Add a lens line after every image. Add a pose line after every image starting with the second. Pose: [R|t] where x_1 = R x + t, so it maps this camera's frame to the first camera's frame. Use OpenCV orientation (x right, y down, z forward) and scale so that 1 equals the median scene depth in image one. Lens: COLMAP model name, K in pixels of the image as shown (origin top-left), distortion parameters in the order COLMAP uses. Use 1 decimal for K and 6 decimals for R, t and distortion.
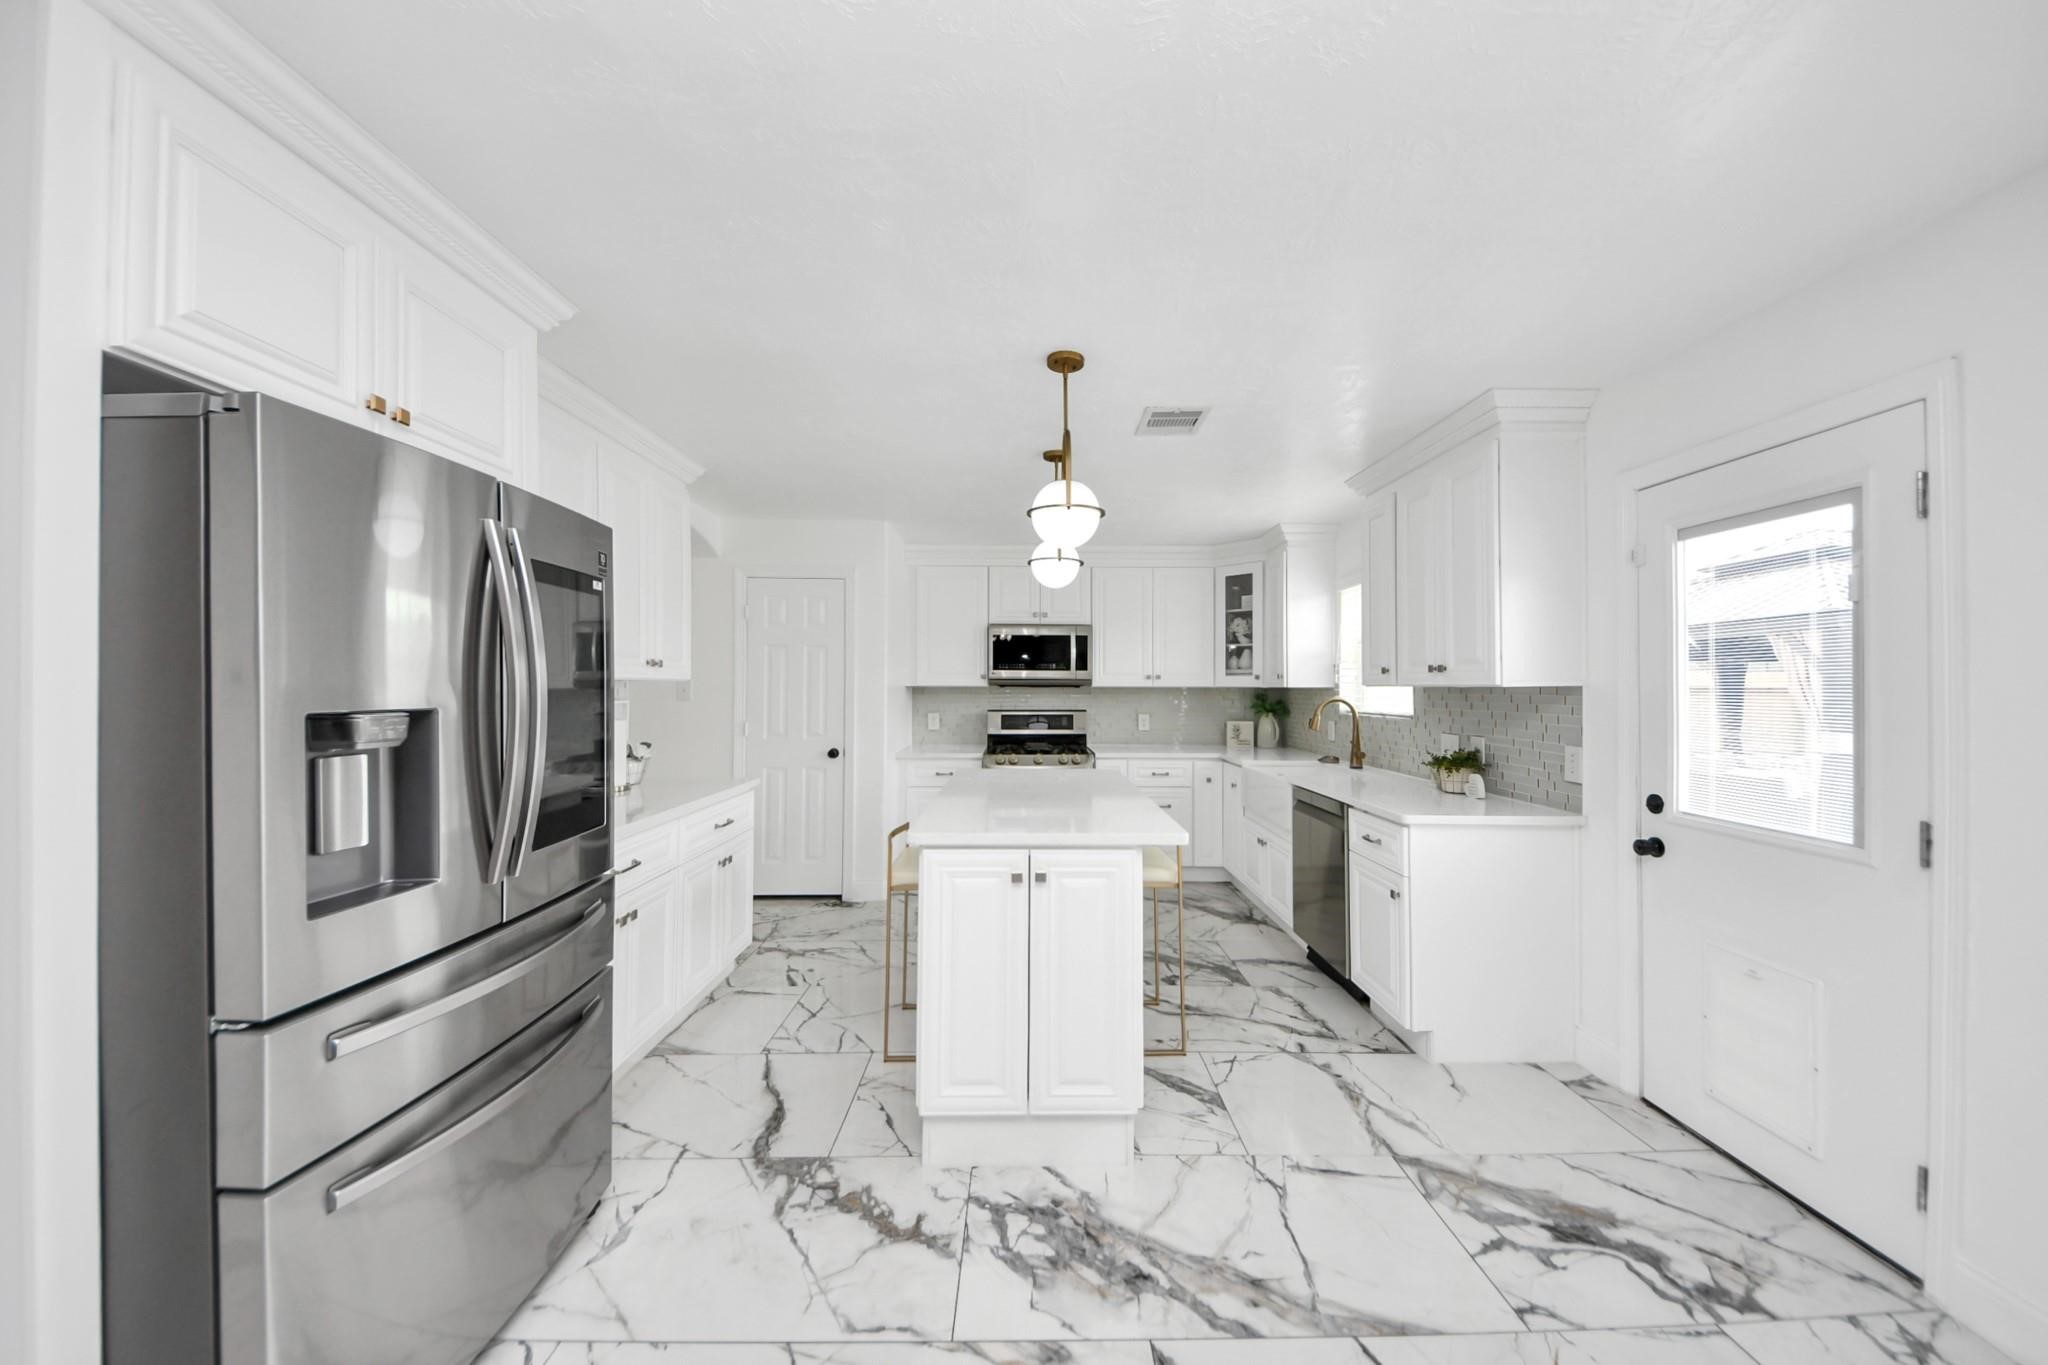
lens RADIAL K [[734.7, 0, 1046.3], [0, 734.7, 682.0], [0, 0, 1]] dist [0.028543, -0.014988]
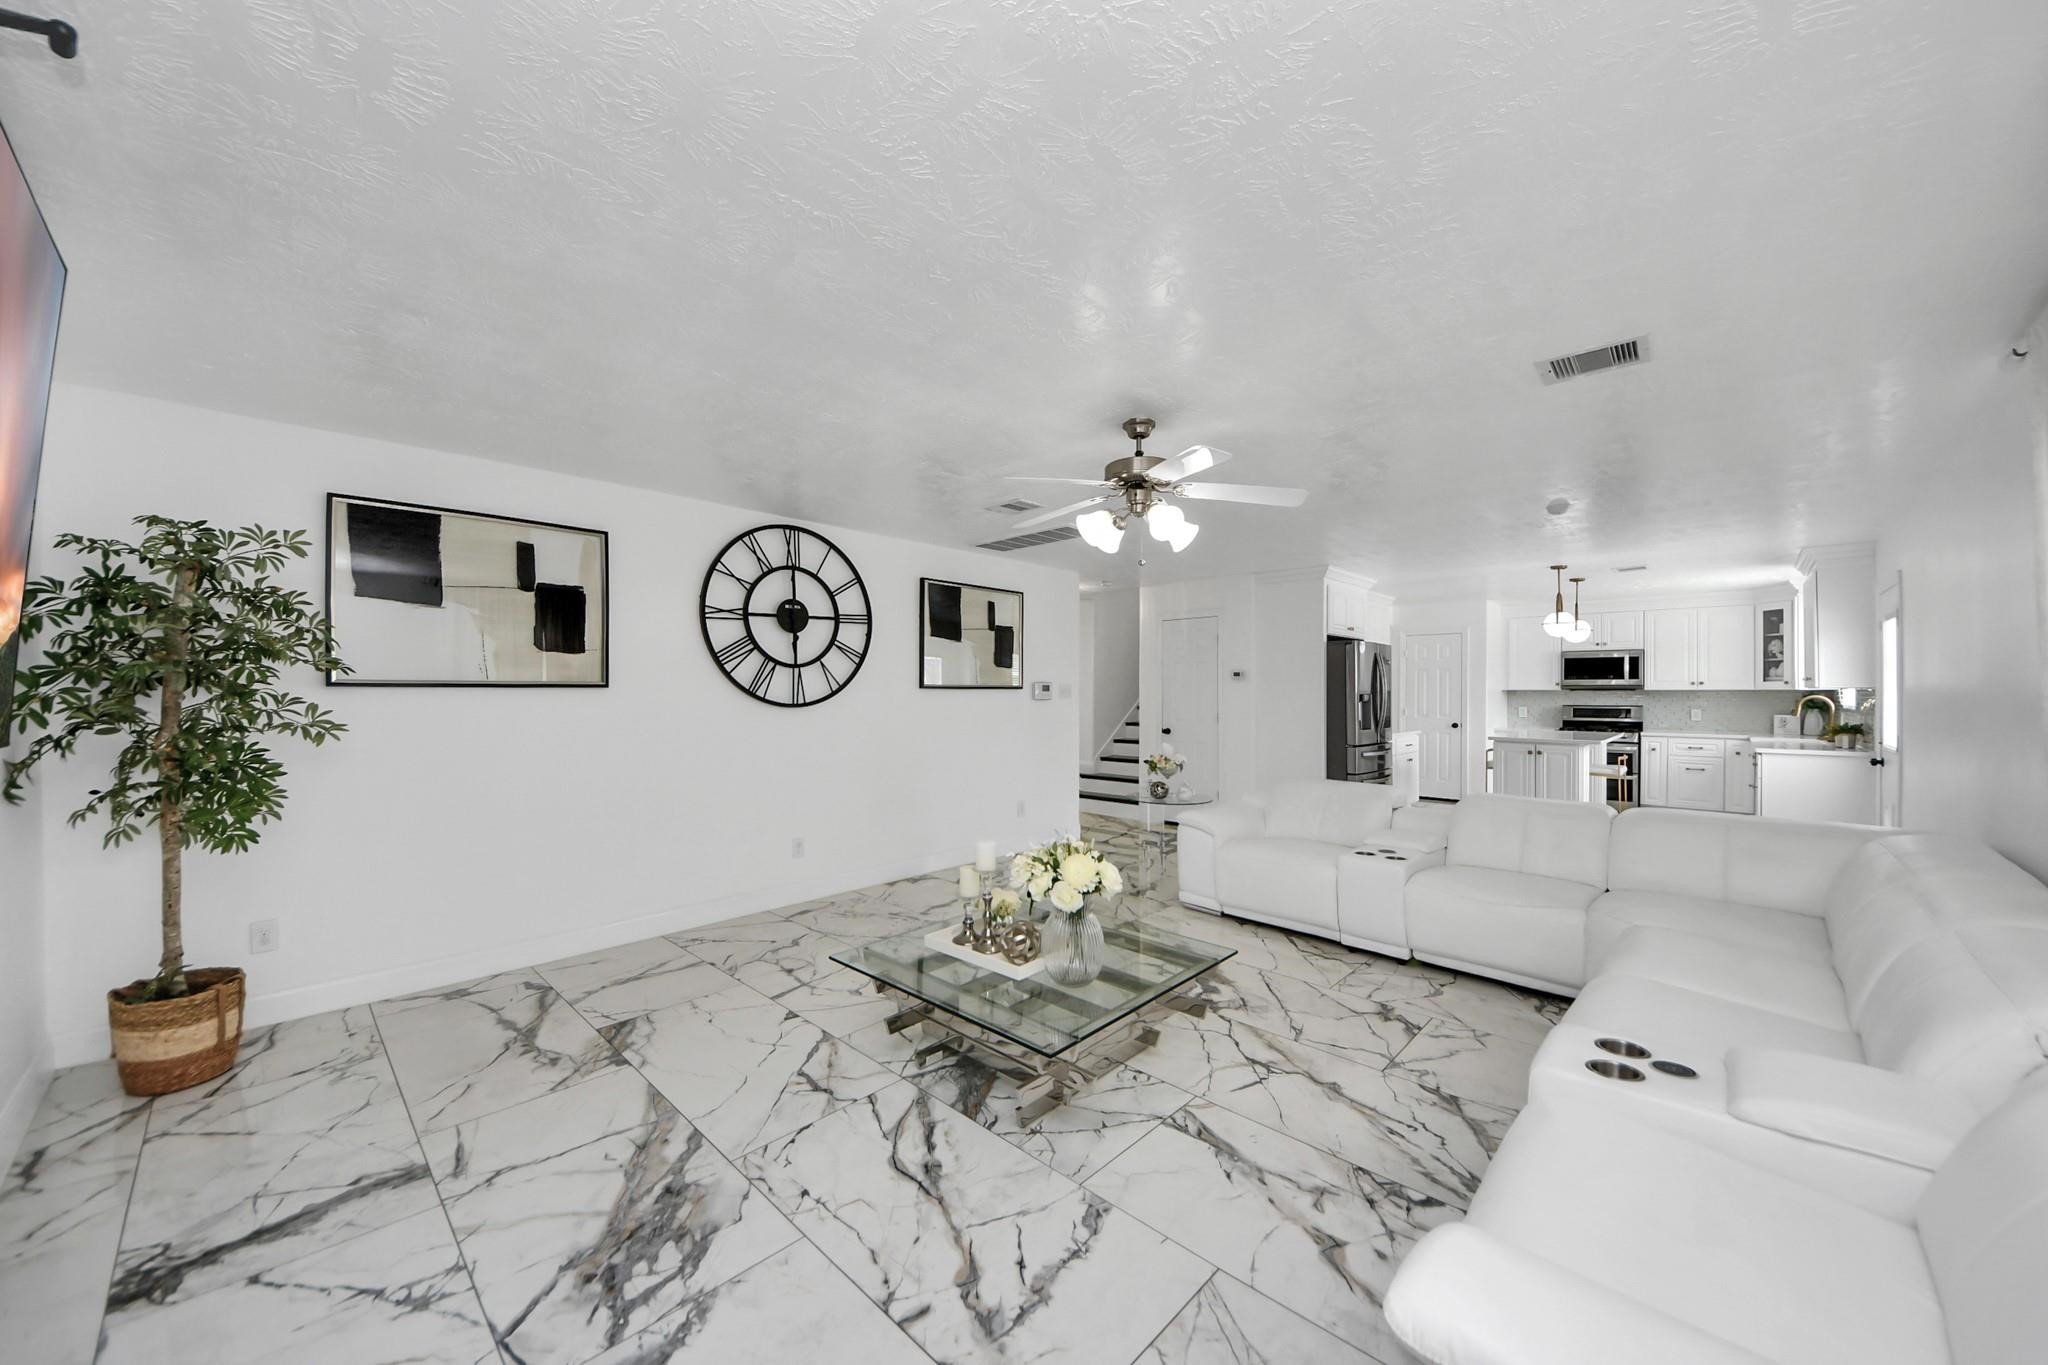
lens RADIAL K [[734.9, 0, 1039.0], [0, 734.9, 693.3], [0, 0, 1]] dist [0.027713, -0.019207]
pose [[0.712061, -0.005064, -0.702099, 0.376589], [0.009937, 0.999947, 0.002865, -0.005821], [0.702047, -0.009017, 0.712074, -1.476285]]
